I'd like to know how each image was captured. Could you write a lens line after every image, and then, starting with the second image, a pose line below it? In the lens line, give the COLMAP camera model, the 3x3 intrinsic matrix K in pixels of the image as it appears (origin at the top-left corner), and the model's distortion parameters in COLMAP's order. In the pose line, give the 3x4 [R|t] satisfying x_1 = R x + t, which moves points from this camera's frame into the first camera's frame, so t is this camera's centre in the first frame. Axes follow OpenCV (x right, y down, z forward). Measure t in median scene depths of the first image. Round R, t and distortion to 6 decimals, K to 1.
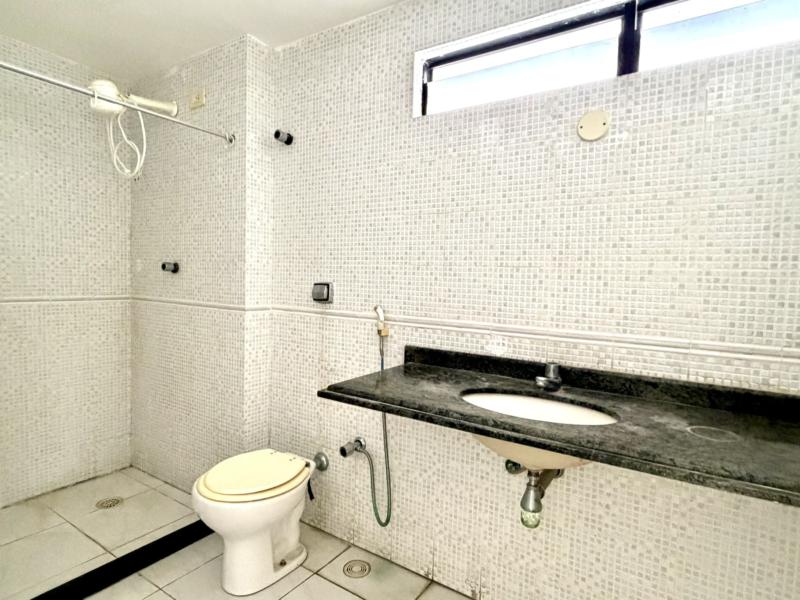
lens RADIAL K [[445.4, 0, 400.7], [0, 445.4, 300.4], [0, 0, 1]] dist [-0.002670, 0.004426]
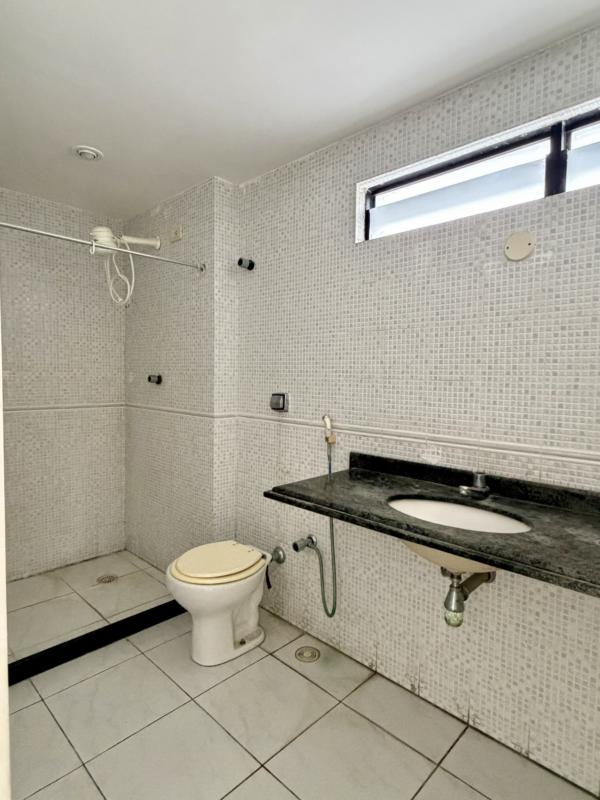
lens RADIAL K [[445.4, 0, 301.4], [0, 445.4, 395.0], [0, 0, 1]] dist [-0.002670, 0.004426]
pose [[0.982754, -0.005827, -0.184825, 0.099135], [0.004084, 0.999944, -0.009809, -0.028635], [0.184872, 0.008885, 0.982722, -0.095147]]
